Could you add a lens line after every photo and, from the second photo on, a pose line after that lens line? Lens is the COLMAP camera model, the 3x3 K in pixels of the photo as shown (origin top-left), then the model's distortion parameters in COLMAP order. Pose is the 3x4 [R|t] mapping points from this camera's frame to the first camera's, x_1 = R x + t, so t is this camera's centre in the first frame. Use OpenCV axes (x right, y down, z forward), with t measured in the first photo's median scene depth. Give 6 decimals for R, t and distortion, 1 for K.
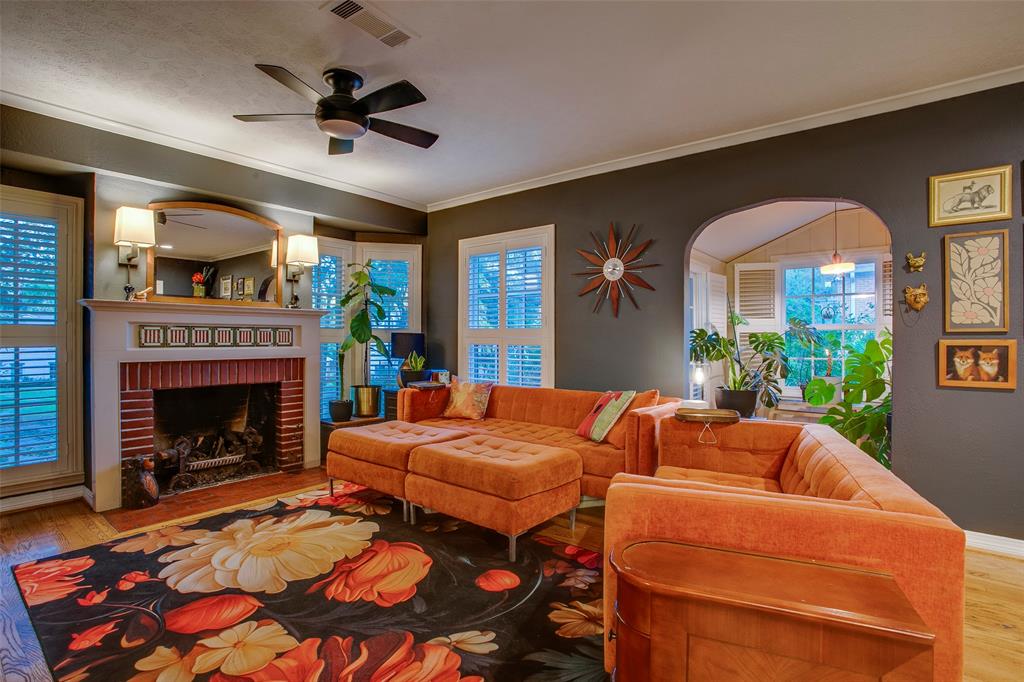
lens RADIAL K [[499.1, 0, 498.2], [0, 499.1, 335.2], [0, 0, 1]] dist [-0.048460, 0.016178]
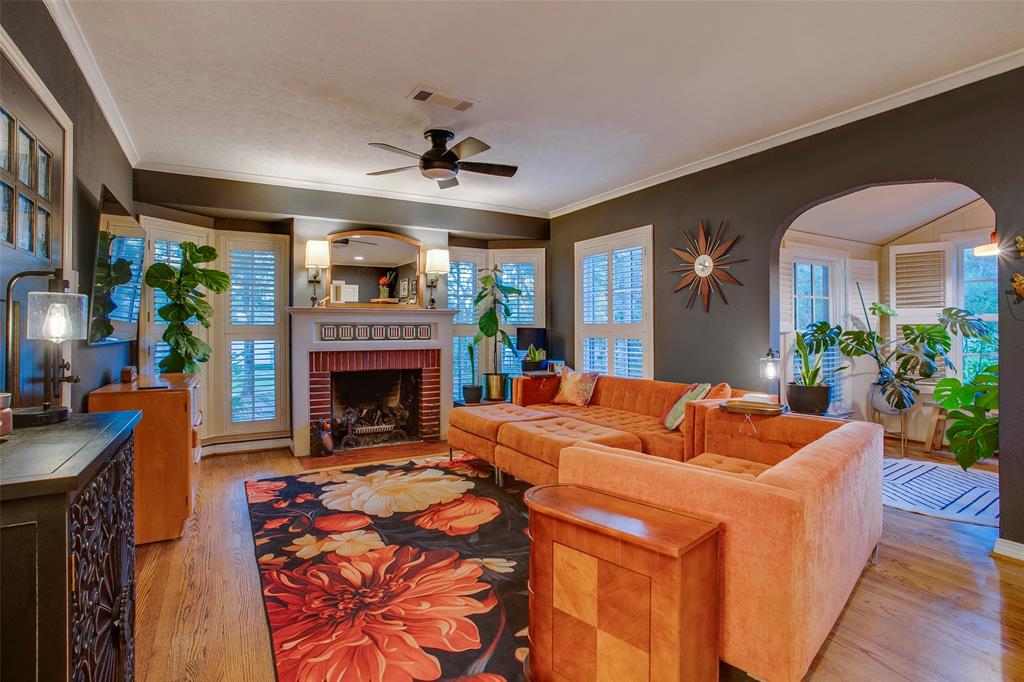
lens RADIAL K [[499.1, 0, 496.2], [0, 499.1, 327.7], [0, 0, 1]] dist [-0.048460, 0.016178]
pose [[0.933244, -0.006707, -0.359181, 0.235735], [0.007449, 0.999972, 0.000683, -0.009555], [0.359167, -0.003313, 0.933268, -0.135044]]
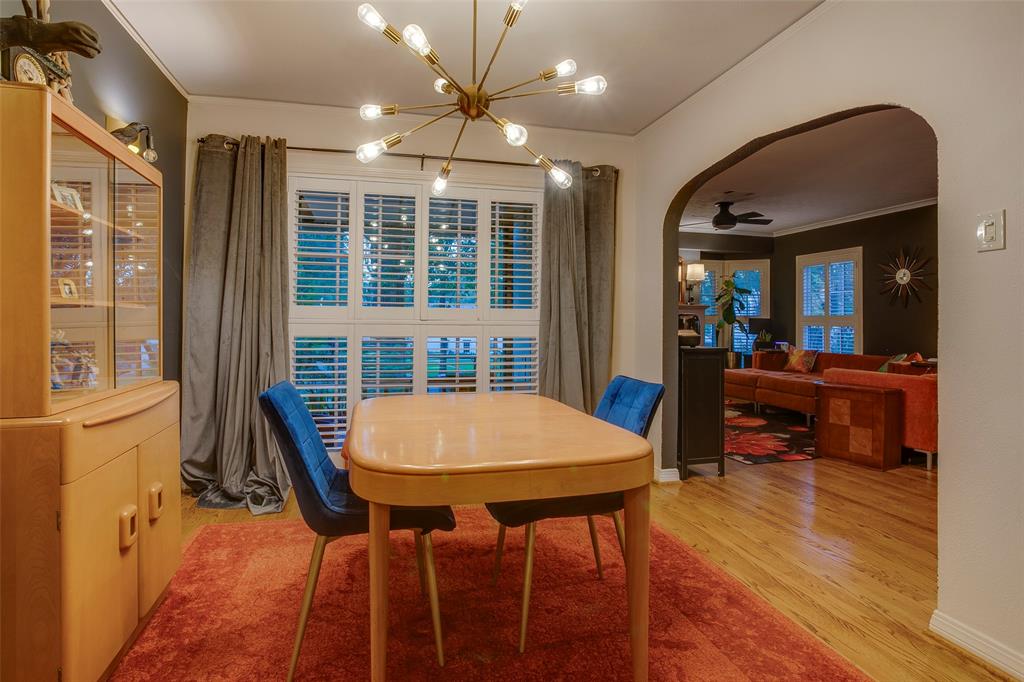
lens RADIAL K [[527.4, 0, 504.4], [0, 527.4, 315.9], [0, 0, 1]] dist [-0.048080, 0.016738]
pose [[0.797567, -0.002636, -0.603225, 0.249547], [-0.002011, 0.999973, -0.007028, 0.002391], [0.603227, 0.006818, 0.797540, -1.178410]]
